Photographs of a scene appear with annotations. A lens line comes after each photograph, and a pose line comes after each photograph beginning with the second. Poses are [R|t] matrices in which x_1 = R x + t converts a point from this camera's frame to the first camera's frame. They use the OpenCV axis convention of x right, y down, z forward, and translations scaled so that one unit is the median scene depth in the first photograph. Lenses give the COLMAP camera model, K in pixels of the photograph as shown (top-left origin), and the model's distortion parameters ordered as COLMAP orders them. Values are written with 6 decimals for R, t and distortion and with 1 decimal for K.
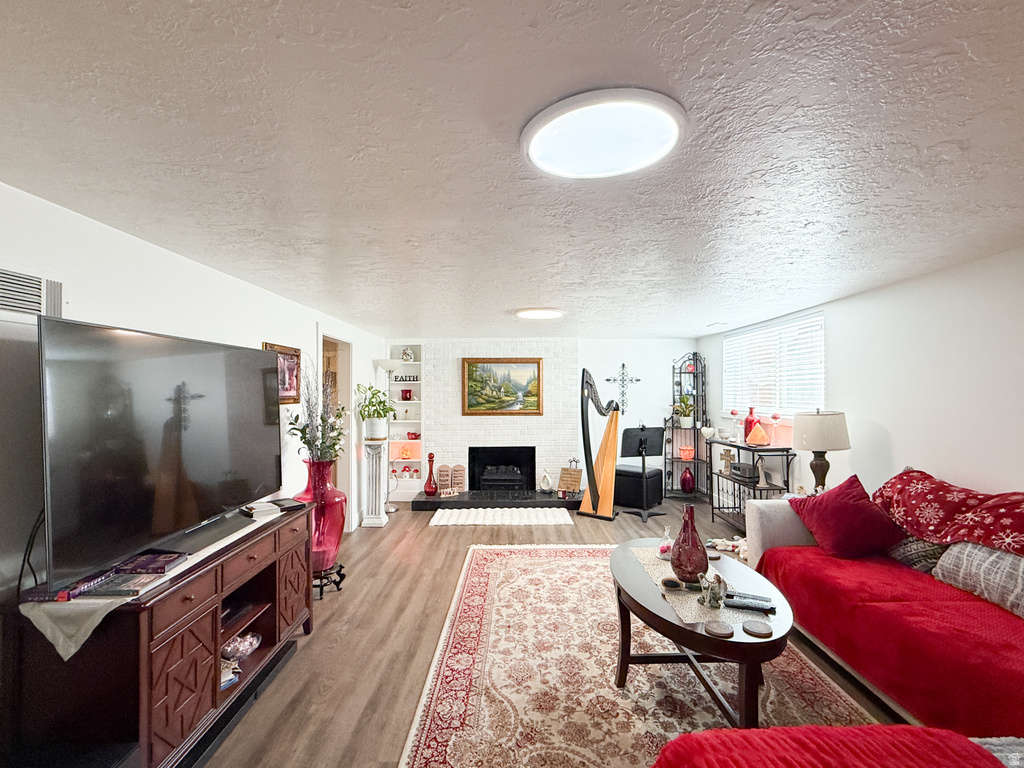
lens RADIAL K [[472.3, 0, 526.8], [0, 472.3, 393.3], [0, 0, 1]] dist [0.000586, 0.000650]
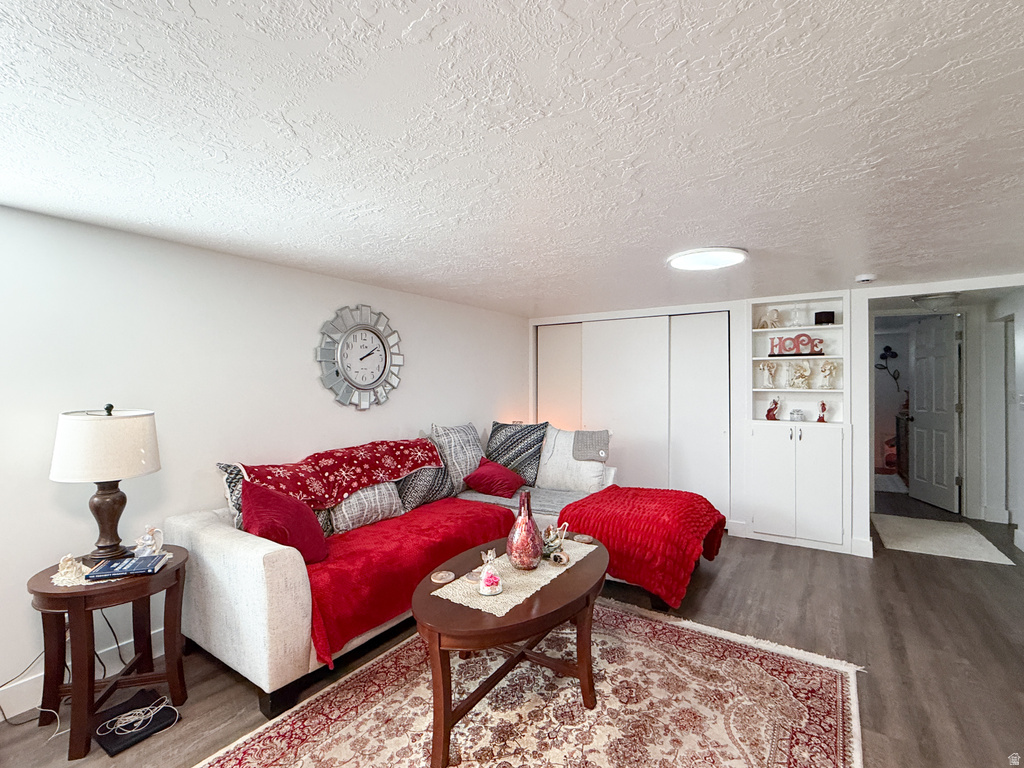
lens RADIAL K [[472.3, 0, 508.5], [0, 472.3, 383.5], [0, 0, 1]] dist [0.000586, 0.000650]
pose [[-0.814614, 0.009731, 0.579922, -0.130064], [0.015559, 0.999866, 0.005078, 0.005993], [-0.579795, 0.013160, -0.814656, 1.194024]]
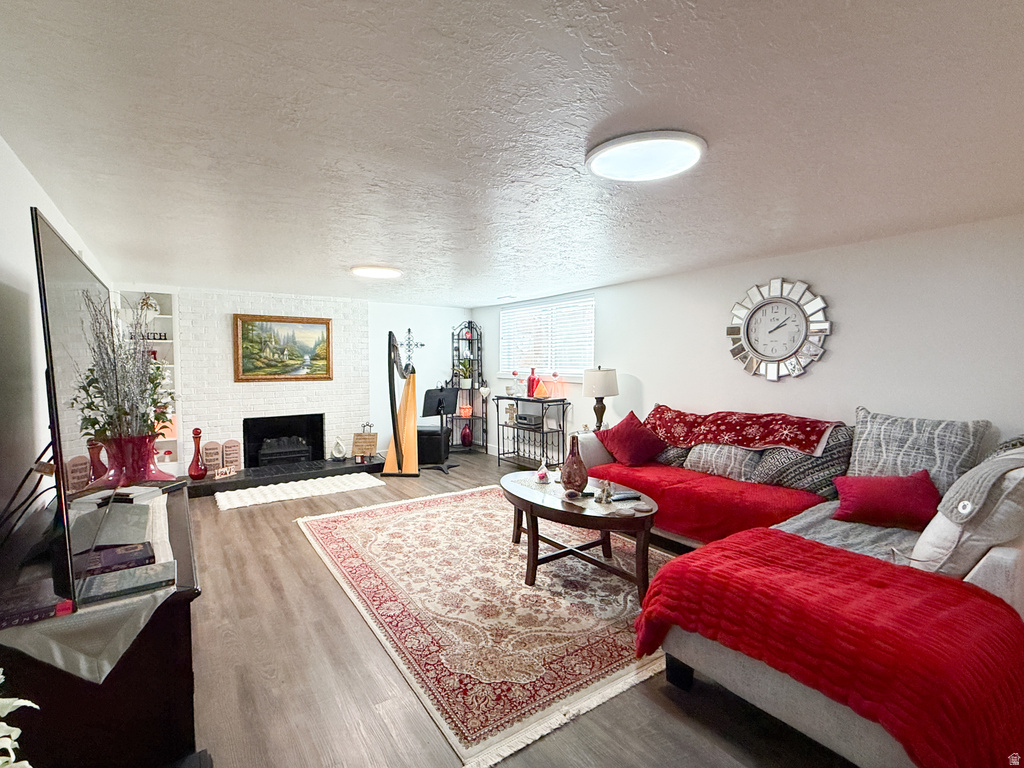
lens RADIAL K [[472.3, 0, 520.6], [0, 472.3, 394.1], [0, 0, 1]] dist [0.000586, 0.000650]
pose [[0.822625, -0.037319, 0.567358, -0.339507], [0.000433, 0.997885, 0.065009, 0.023525], [-0.568584, -0.053232, 0.820901, 0.011523]]
